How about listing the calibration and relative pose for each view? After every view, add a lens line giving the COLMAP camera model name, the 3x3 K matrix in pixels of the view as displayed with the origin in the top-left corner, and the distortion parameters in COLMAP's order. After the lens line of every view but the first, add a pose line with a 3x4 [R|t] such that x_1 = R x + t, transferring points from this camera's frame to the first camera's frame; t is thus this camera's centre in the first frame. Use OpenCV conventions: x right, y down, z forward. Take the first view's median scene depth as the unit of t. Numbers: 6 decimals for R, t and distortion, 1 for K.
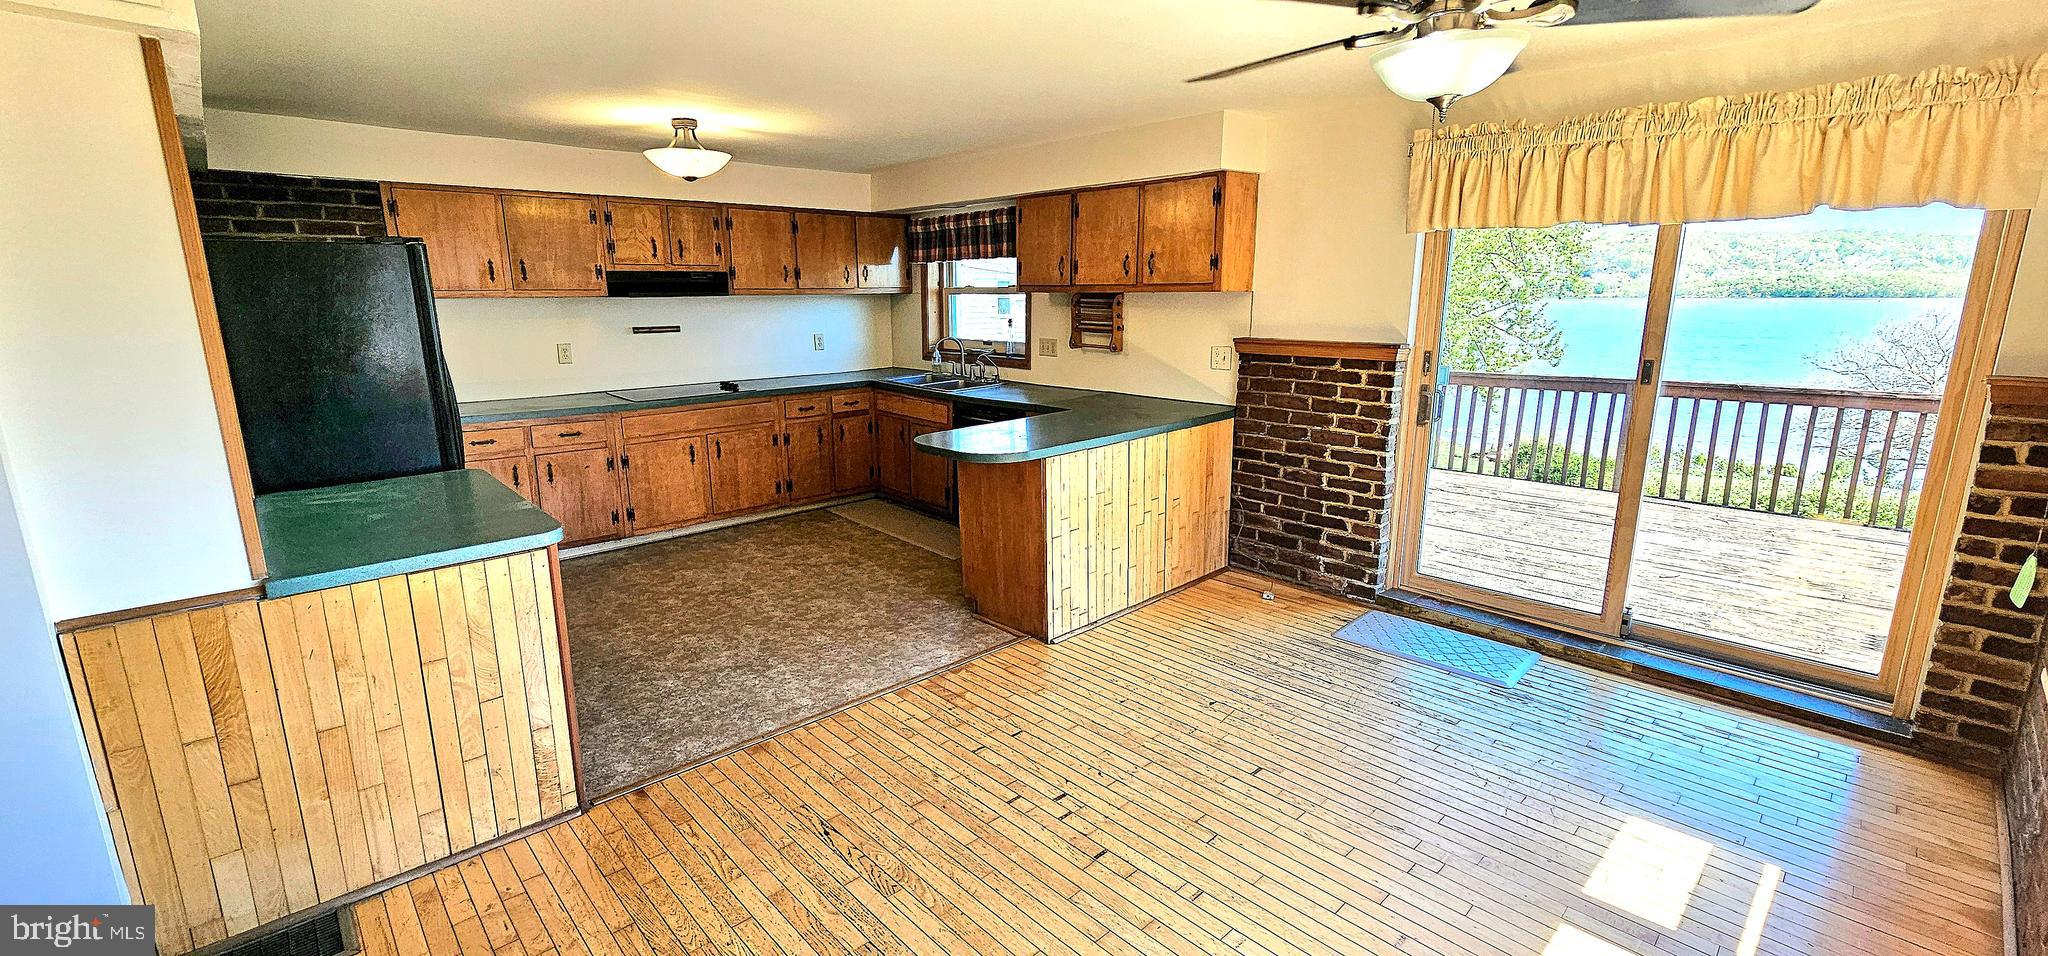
lens RADIAL K [[843.8, 0, 1008.3], [0, 843.8, 468.9], [0, 0, 1]] dist [-0.001201, -0.000286]
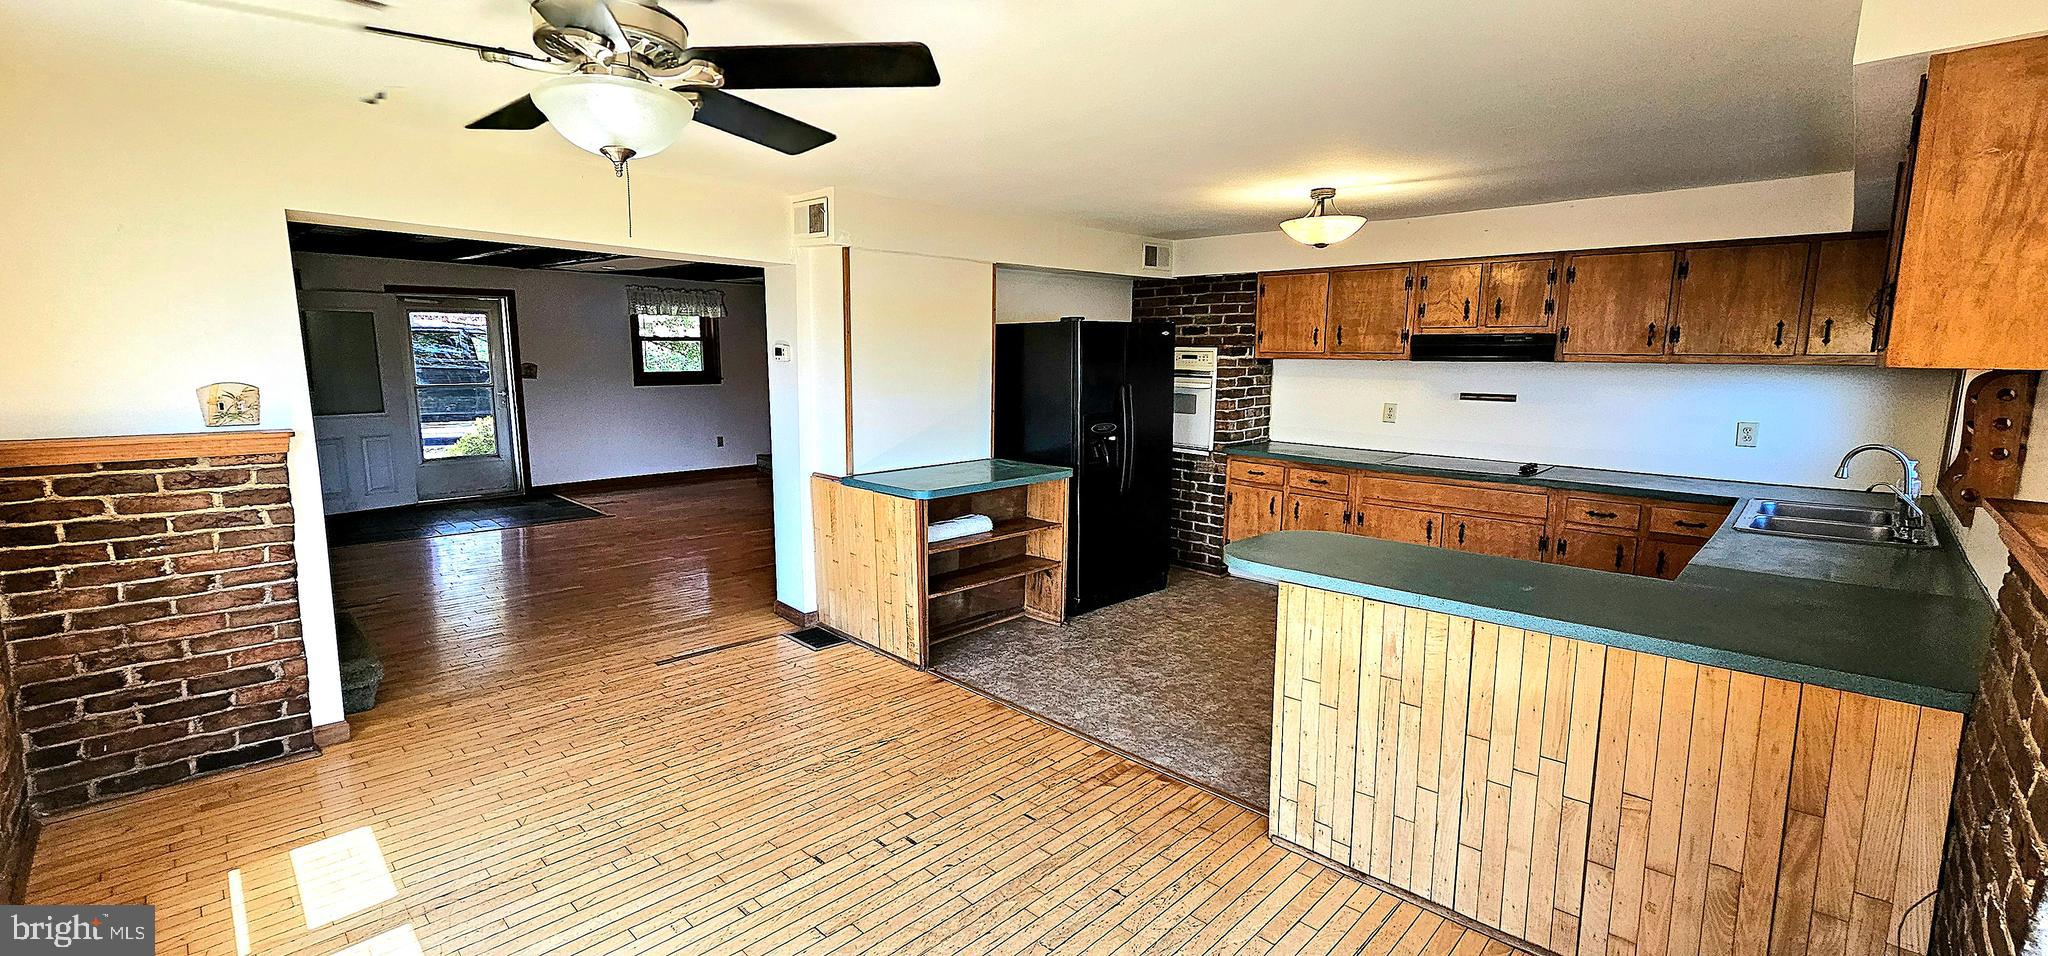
lens RADIAL K [[843.8, 0, 1008.3], [0, 843.8, 468.9], [0, 0, 1]] dist [-0.001201, -0.000286]
pose [[0.037874, 0.142272, -0.989103, 0.486643], [-0.217605, 0.967234, 0.130794, -0.098650], [0.975302, 0.210280, 0.067592, 0.457982]]
